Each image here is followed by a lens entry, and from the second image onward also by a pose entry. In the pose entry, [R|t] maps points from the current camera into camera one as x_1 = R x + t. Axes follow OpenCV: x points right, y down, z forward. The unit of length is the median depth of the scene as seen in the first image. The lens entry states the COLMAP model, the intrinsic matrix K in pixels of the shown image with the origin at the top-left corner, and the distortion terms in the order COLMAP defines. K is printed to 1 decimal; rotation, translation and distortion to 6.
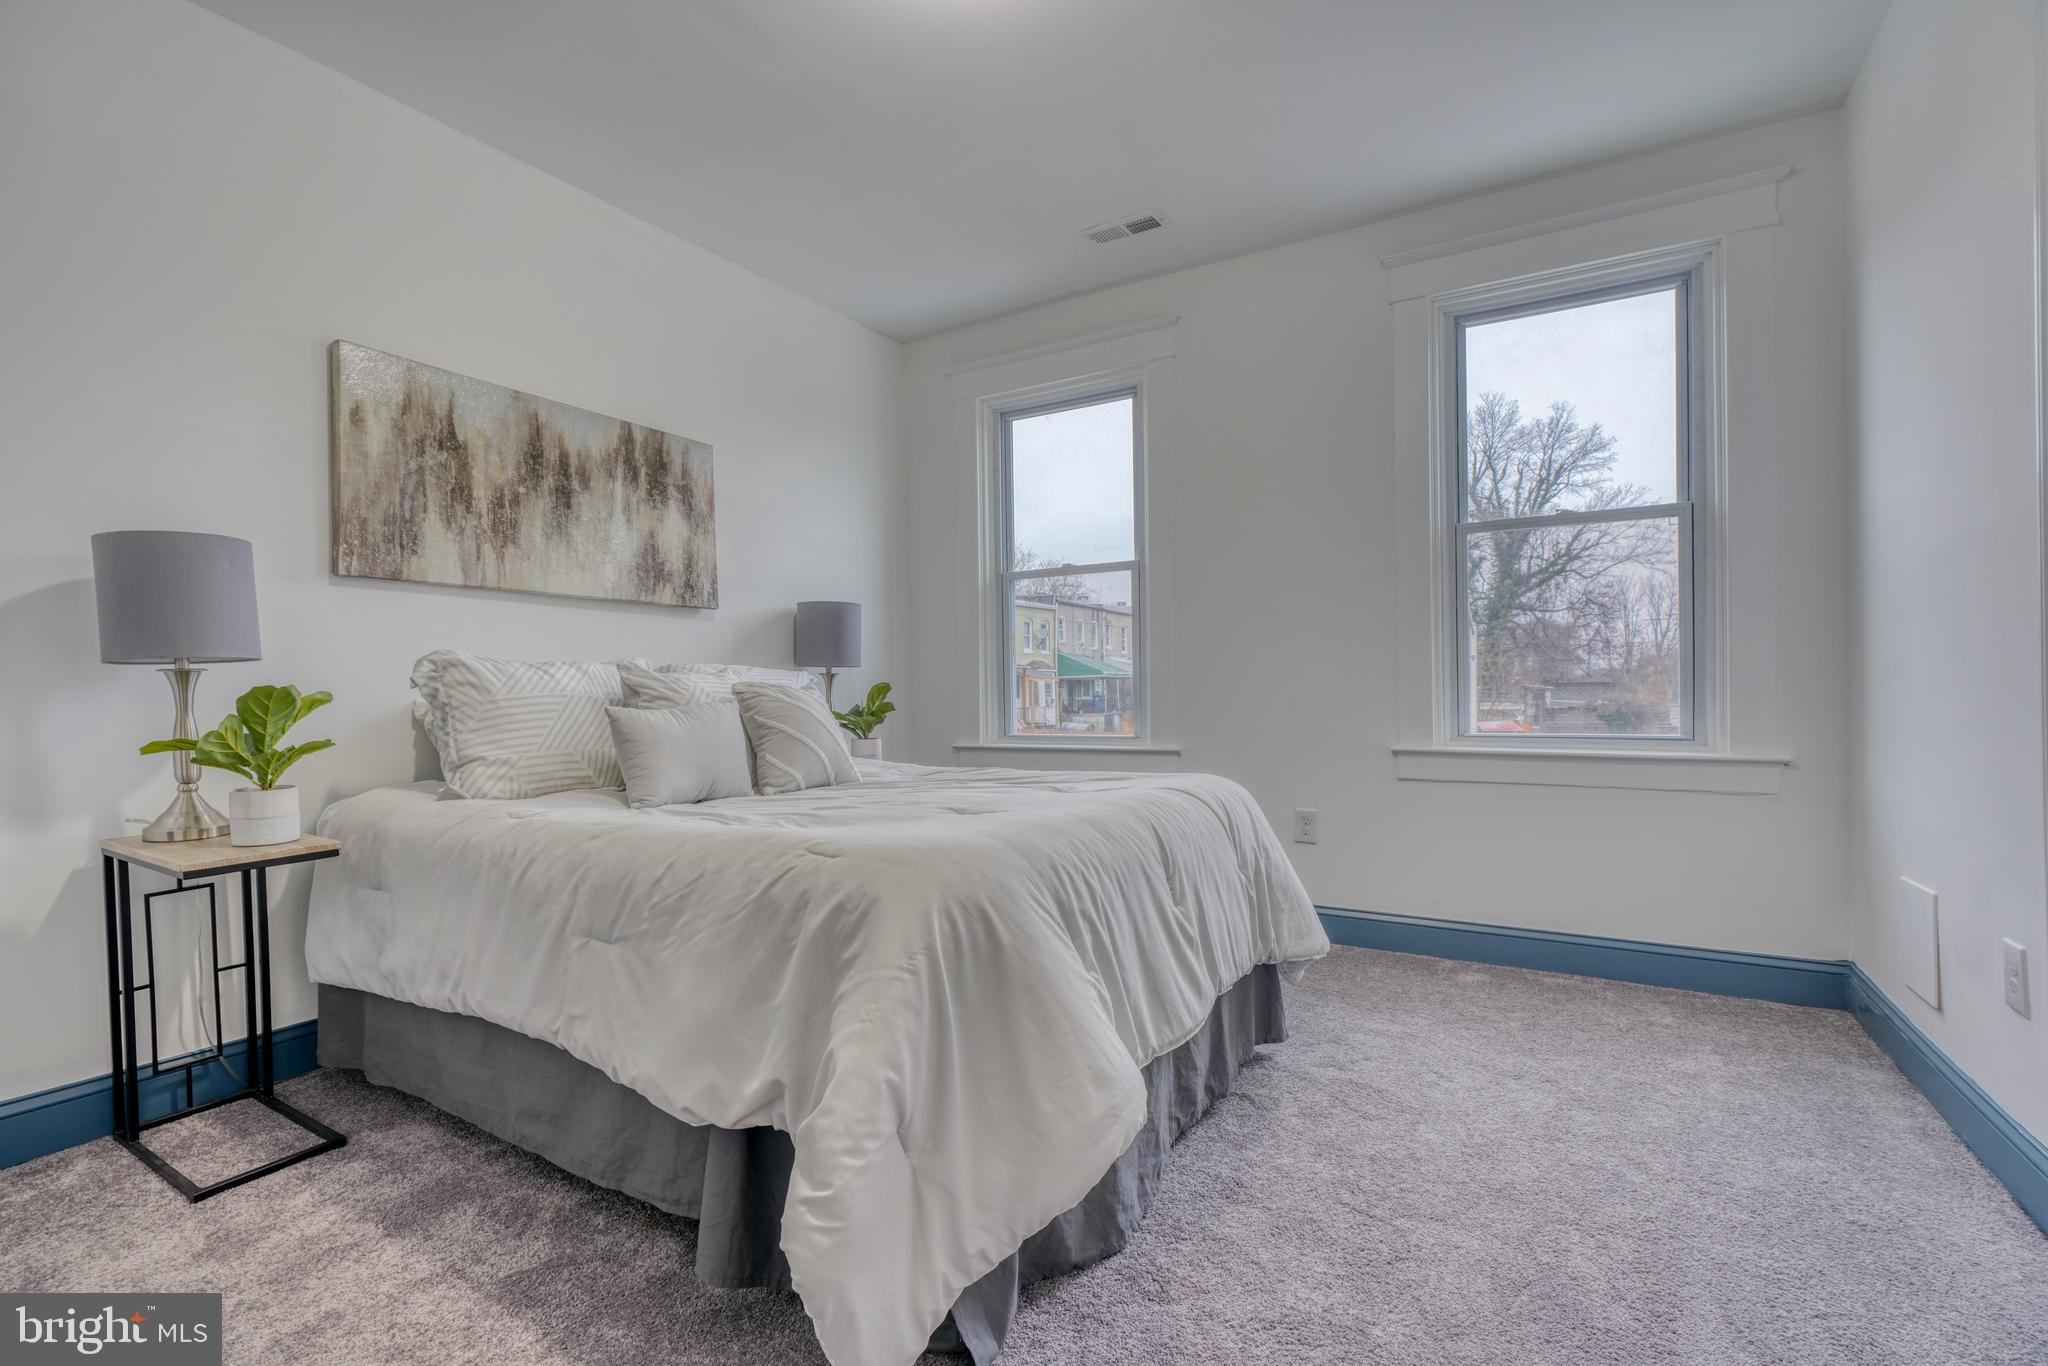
lens RADIAL K [[898.3, 0, 1005.9], [0, 898.3, 702.0], [0, 0, 1]] dist [-0.013681, 0.006826]
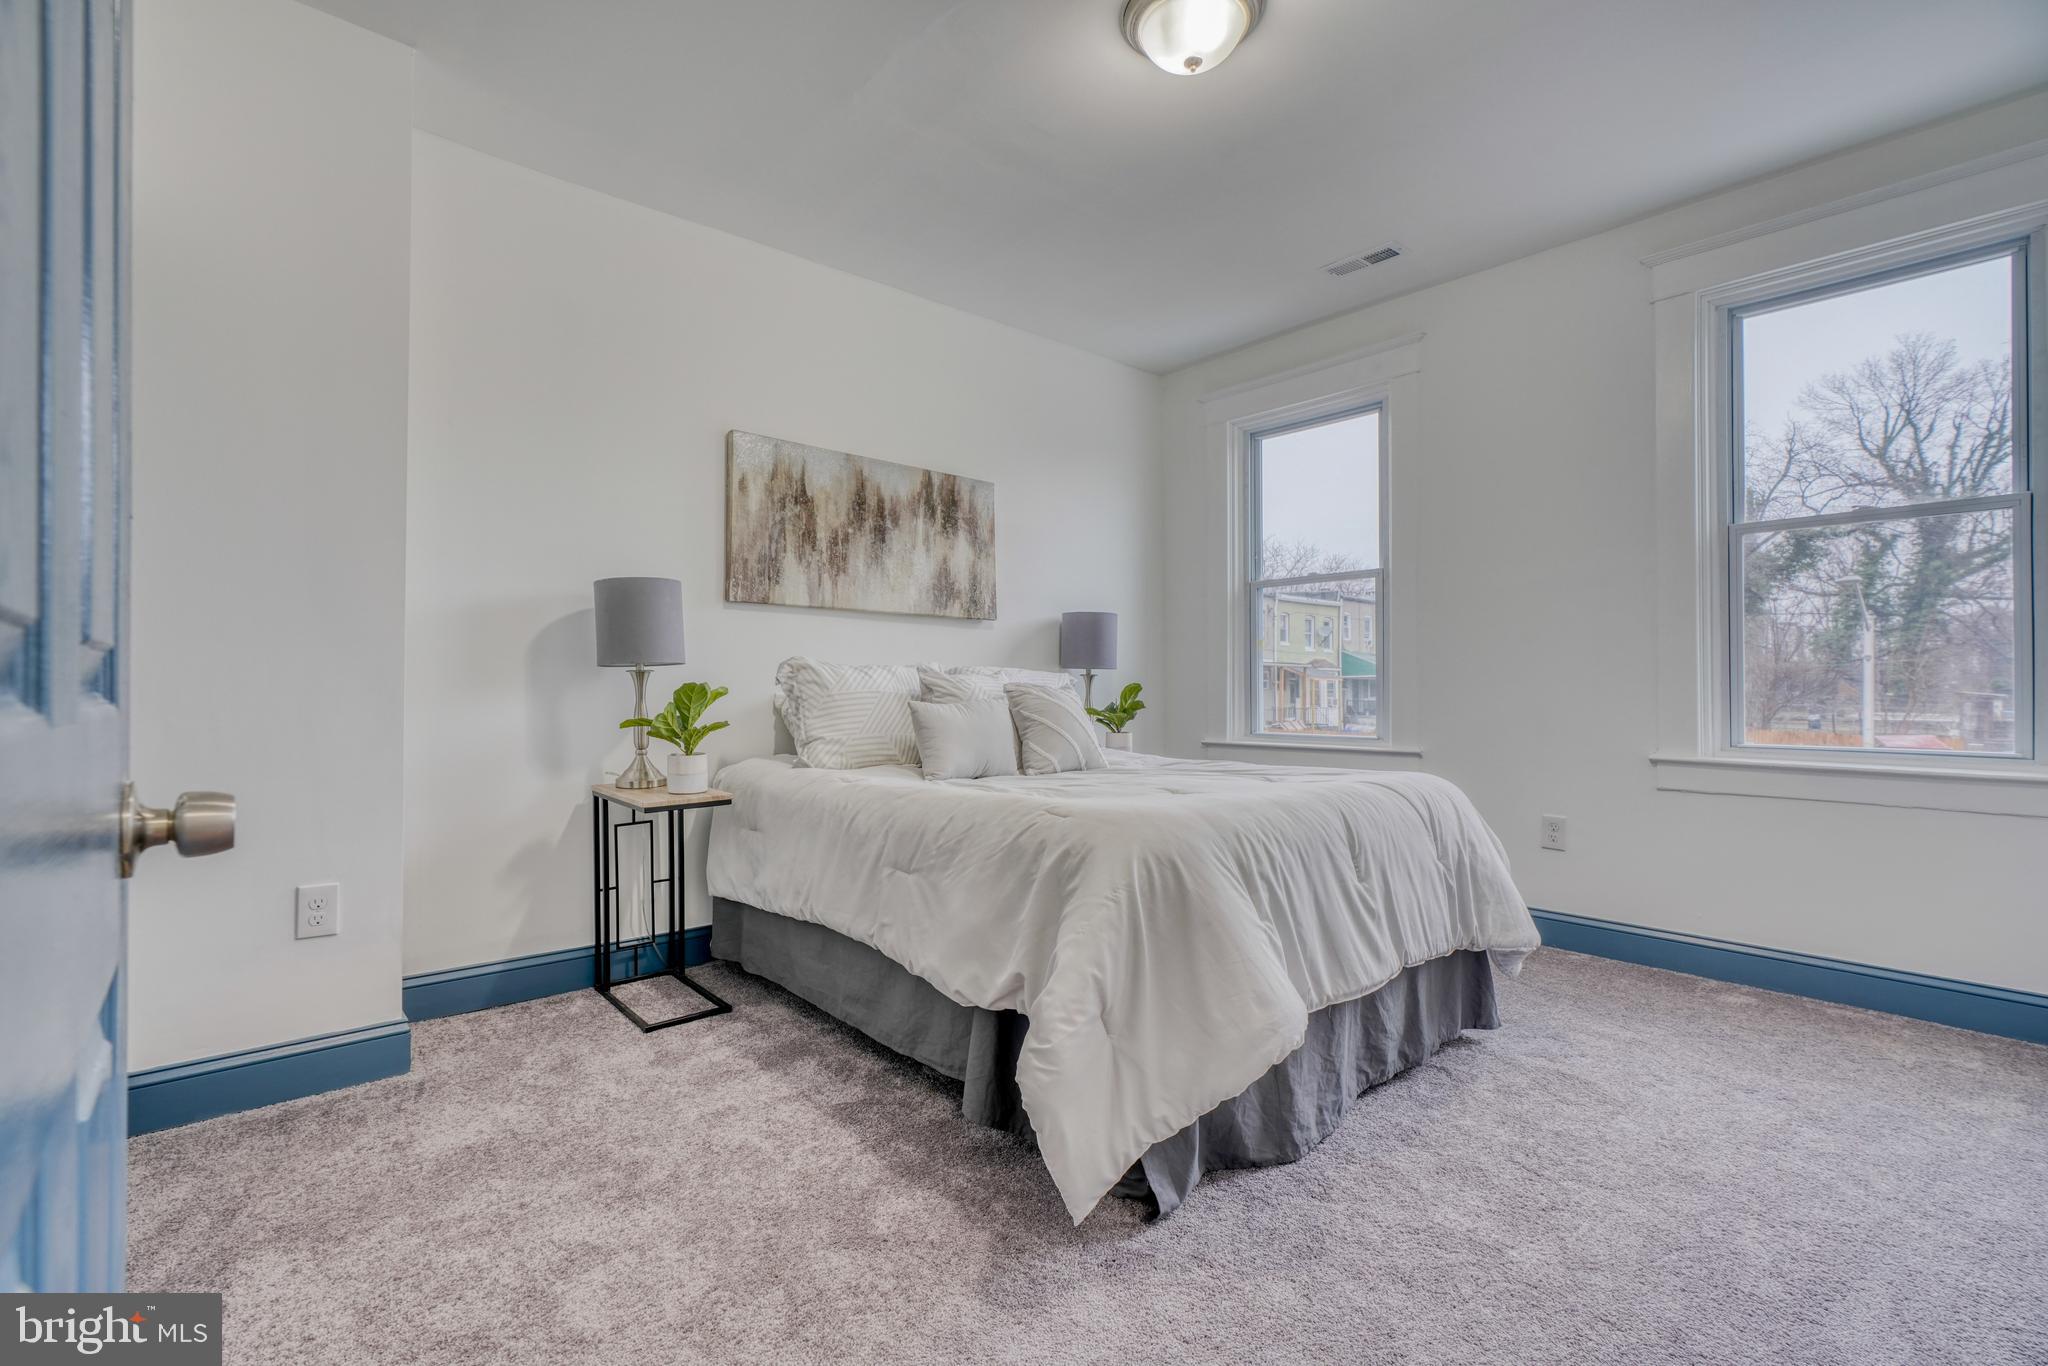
lens RADIAL K [[901.6, 0, 1012.2], [0, 901.6, 691.3], [0, 0, 1]] dist [-0.014223, 0.005442]
pose [[0.954468, 0.013978, -0.297987, 0.087961], [-0.016571, 0.999844, -0.006178, -0.003344], [0.297854, 0.010835, 0.954550, -0.207396]]
